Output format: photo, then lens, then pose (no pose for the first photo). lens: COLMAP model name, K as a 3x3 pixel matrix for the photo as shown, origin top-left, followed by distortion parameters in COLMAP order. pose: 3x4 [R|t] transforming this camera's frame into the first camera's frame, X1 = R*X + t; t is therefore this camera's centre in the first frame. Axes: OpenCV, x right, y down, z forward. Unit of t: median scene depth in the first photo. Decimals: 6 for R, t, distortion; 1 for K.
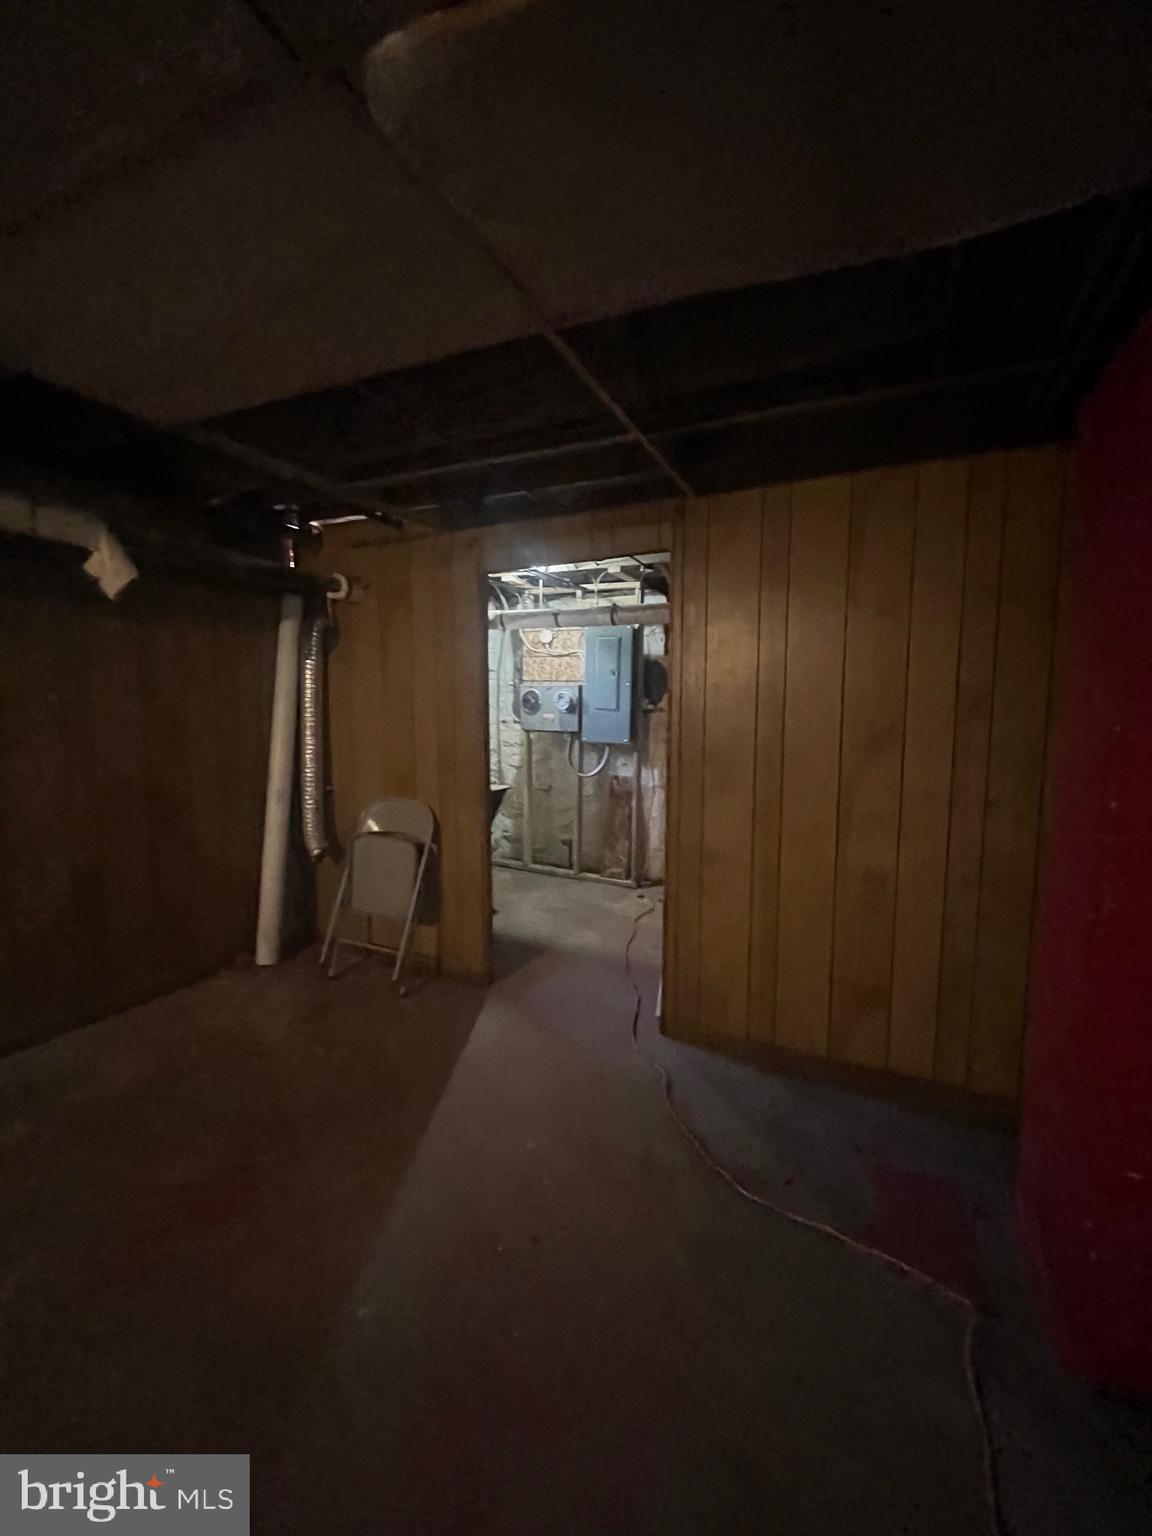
lens RADIAL K [[619.5, 0, 579.0], [0, 619.5, 765.1], [0, 0, 1]] dist [-0.003995, -0.000972]
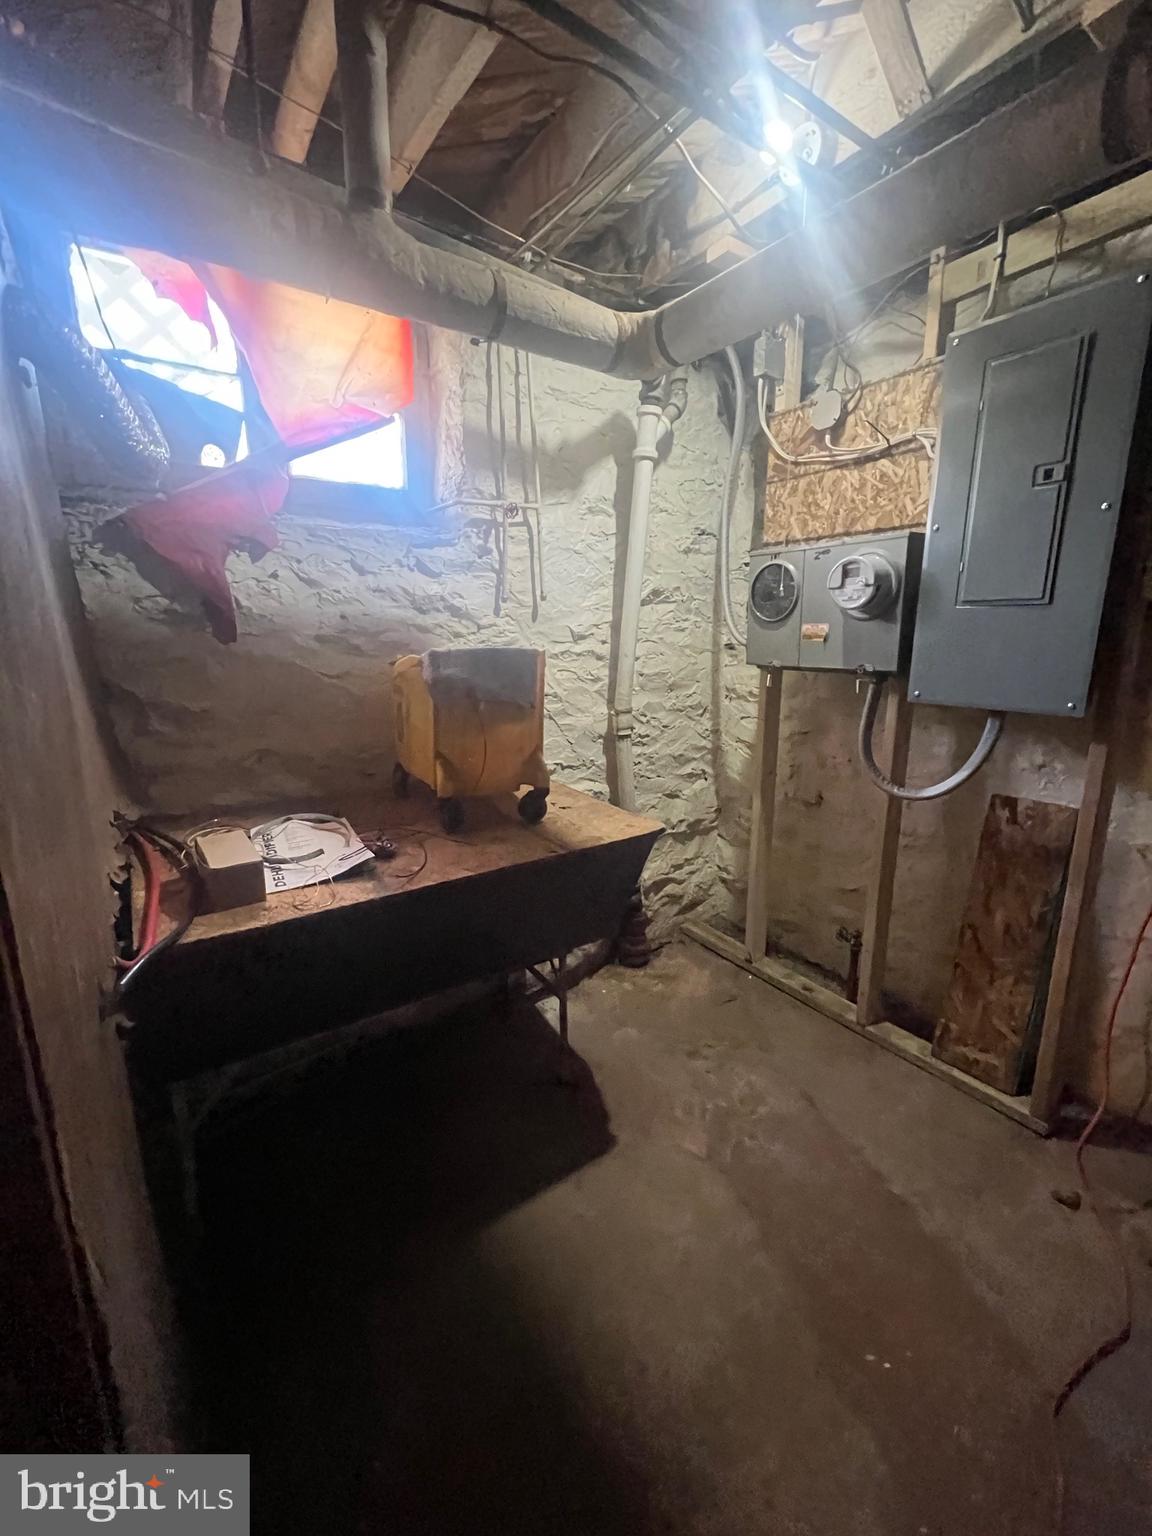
lens RADIAL K [[619.5, 0, 578.0], [0, 619.5, 774.3], [0, 0, 1]] dist [-0.003995, -0.000972]
pose [[0.876615, 0.083614, -0.473872, 0.010354], [-0.020972, 0.990490, 0.135974, -0.038927], [0.480735, -0.109259, 0.870032, 0.578503]]
